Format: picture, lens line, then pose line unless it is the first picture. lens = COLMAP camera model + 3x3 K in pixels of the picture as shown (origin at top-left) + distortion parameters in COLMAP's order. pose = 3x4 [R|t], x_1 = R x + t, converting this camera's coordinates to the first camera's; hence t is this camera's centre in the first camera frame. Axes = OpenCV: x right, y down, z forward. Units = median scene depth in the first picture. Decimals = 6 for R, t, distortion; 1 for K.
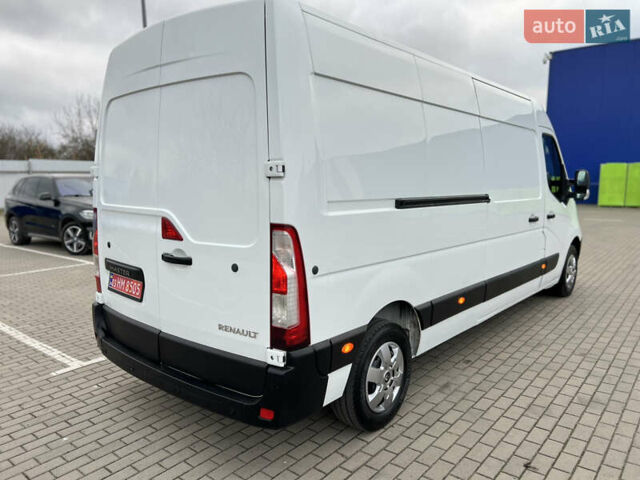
lens RADIAL K [[480.7, 0, 320.7], [0, 480.7, 241.4], [0, 0, 1]] dist [0.055145, -0.050282]
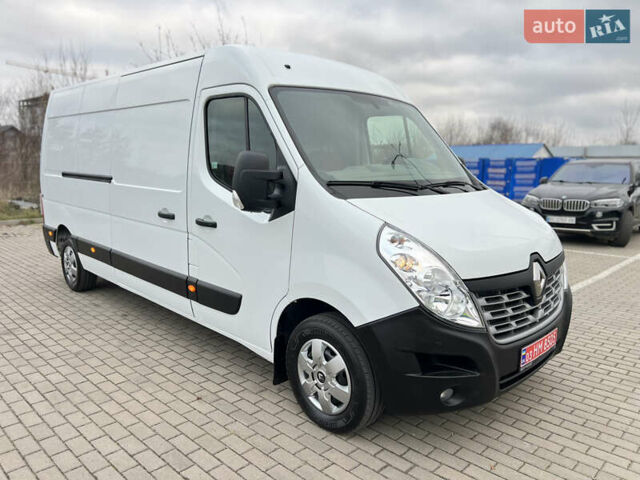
lens RADIAL K [[480.7, 0, 317.7], [0, 480.7, 245.7], [0, 0, 1]] dist [0.055145, -0.050282]
pose [[-0.089288, 0.175224, -0.980471, 1.969881], [-0.135217, 0.973157, 0.186231, -0.292606], [0.986785, 0.149204, -0.063198, 2.123598]]
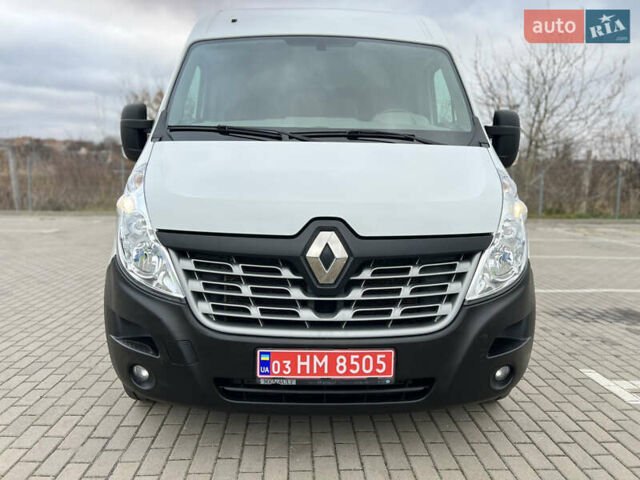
lens RADIAL K [[480.7, 0, 321.0], [0, 480.7, 242.0], [0, 0, 1]] dist [0.055145, -0.050282]
pose [[-0.740812, 0.083596, -0.666490, 1.421561], [-0.097075, 0.968485, 0.229374, -0.268834], [0.664661, 0.234623, -0.709350, 2.923933]]
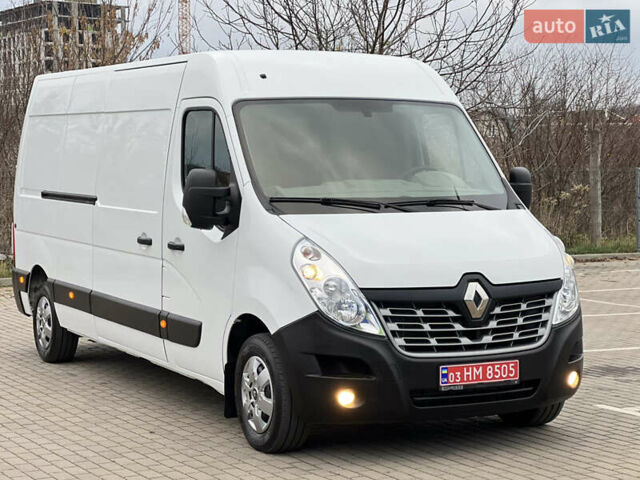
lens RADIAL K [[1415.3, 0, 336.4], [0, 1415.3, 244.3], [0, 0, 1]] dist [0.212314, 0.000000]
pose [[-0.371987, 0.061865, -0.926174, 3.555129], [-0.114462, 0.987105, 0.111907, -0.479738], [0.921154, 0.147639, -0.360109, 3.199274]]
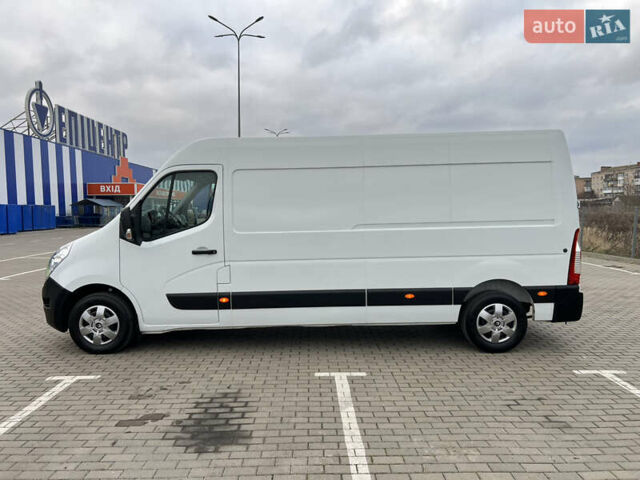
lens RADIAL K [[480.7, 0, 320.4], [0, 480.7, 246.5], [0, 0, 1]] dist [0.055145, -0.050282]
pose [[-0.649220, -0.041242, 0.759482, -1.277317], [0.110985, 0.982705, 0.148237, -0.379754], [-0.752460, 0.180529, -0.633414, 3.002074]]
